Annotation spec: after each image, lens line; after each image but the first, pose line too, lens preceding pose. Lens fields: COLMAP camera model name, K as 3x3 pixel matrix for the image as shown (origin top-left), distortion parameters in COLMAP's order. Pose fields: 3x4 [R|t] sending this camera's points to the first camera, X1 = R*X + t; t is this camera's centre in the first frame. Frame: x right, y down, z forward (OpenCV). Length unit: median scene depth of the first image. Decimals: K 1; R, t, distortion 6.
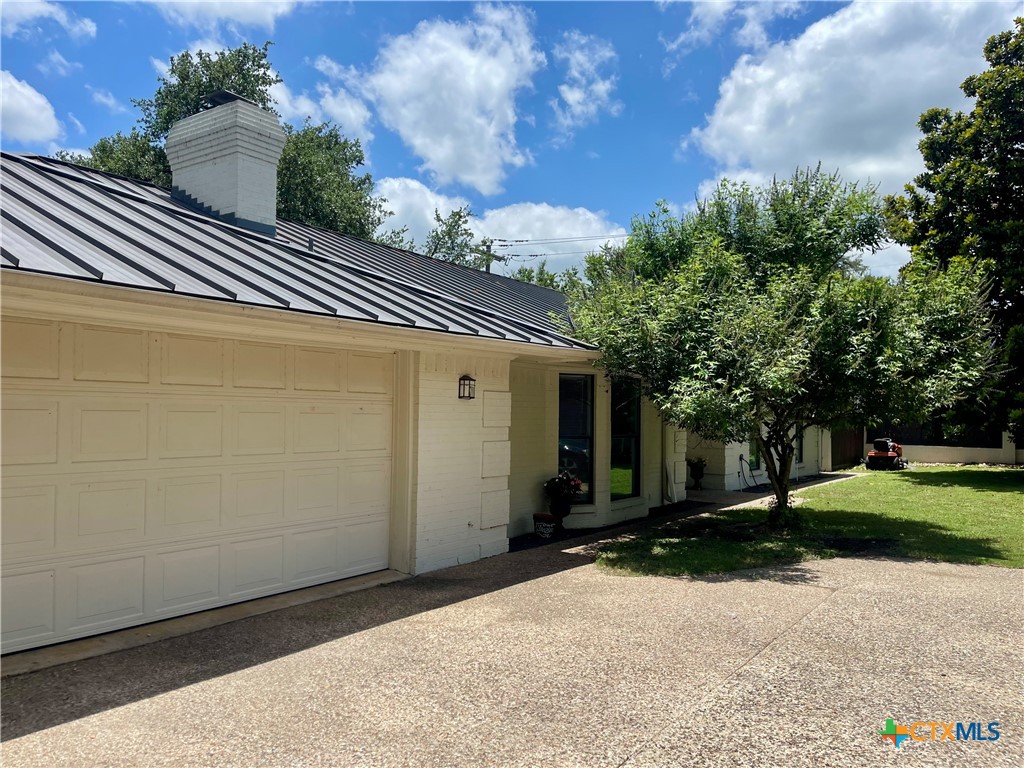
lens RADIAL K [[750.0, 0, 508.6], [0, 750.0, 385.2], [0, 0, 1]] dist [0.334279, 0.002228]
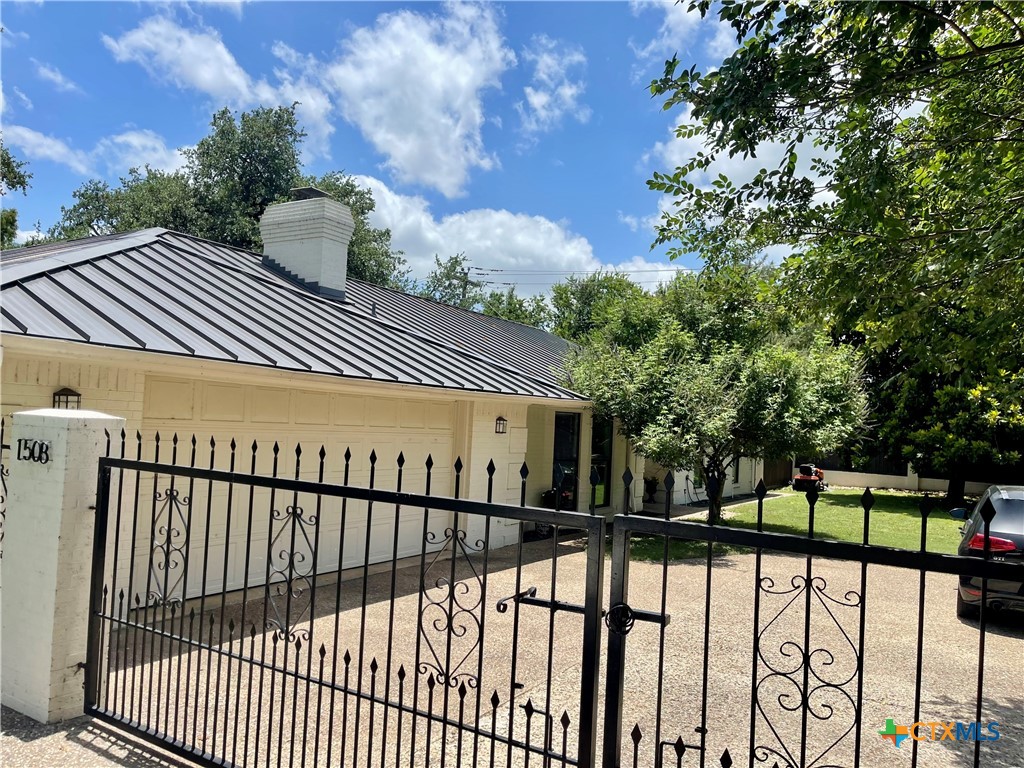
lens RADIAL K [[753.2, 0, 514.1], [0, 753.2, 403.6], [0, 0, 1]] dist [0.551339, -0.000075]
pose [[0.996962, 0.039535, 0.067116, -0.047400], [-0.040433, 0.999109, 0.012072, -0.020932], [-0.066579, -0.014749, 0.997672, -0.159477]]
